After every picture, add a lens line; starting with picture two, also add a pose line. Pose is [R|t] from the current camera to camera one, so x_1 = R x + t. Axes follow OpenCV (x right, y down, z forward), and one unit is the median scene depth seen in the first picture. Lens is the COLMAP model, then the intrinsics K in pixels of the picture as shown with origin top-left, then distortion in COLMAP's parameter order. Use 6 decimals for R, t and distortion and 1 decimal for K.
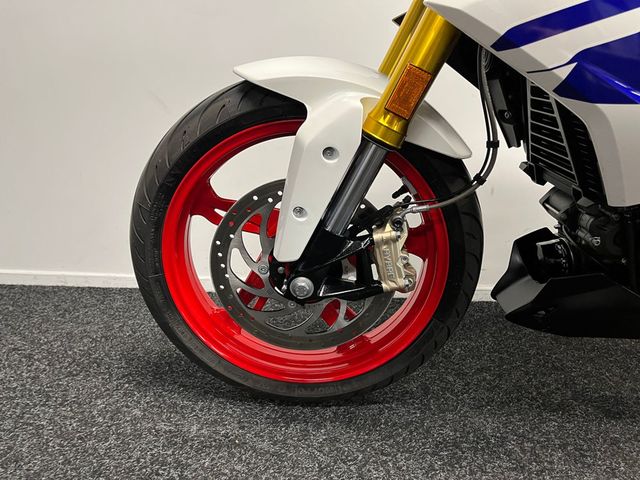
lens RADIAL K [[479.0, 0, 324.1], [0, 479.0, 234.3], [0, 0, 1]] dist [0.084633, -0.112510]
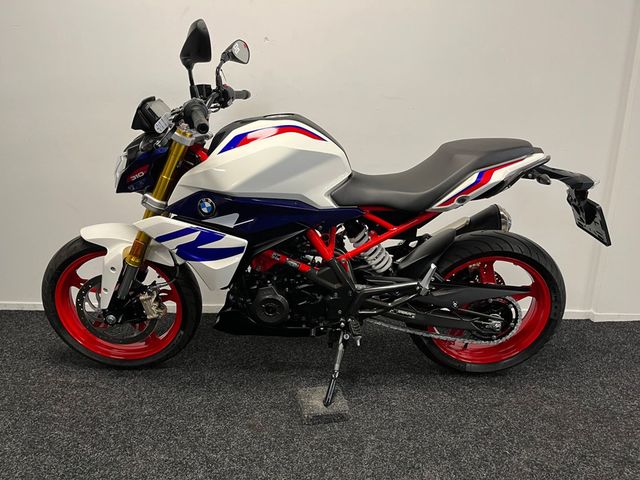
lens RADIAL K [[477.8, 0, 320.0], [0, 477.8, 240.0], [0, 0, 1]] dist [0.089309, -0.113679]
pose [[0.999610, -0.016043, 0.022844, 0.857758], [0.015496, 0.999594, 0.023919, -0.296554], [-0.023218, -0.023555, 0.999453, -1.307818]]
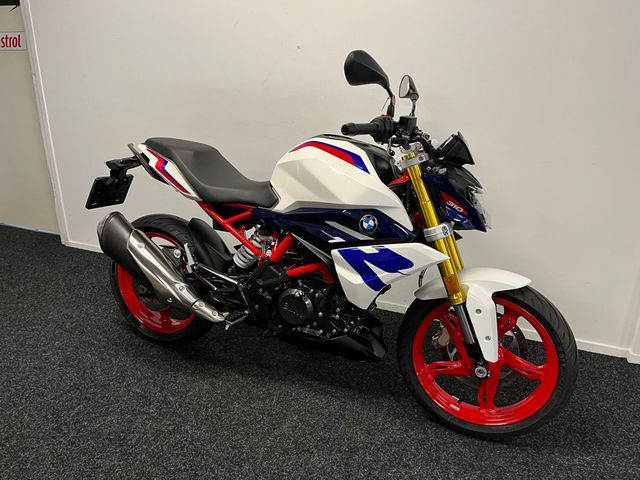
lens RADIAL K [[477.8, 0, 320.0], [0, 477.8, 240.0], [0, 0, 1]] dist [0.089309, -0.113679]
pose [[0.933756, 0.111371, -0.340142, 1.881056], [-0.077257, 0.990668, 0.112284, -0.529382], [0.349473, -0.078568, 0.933646, -1.372345]]
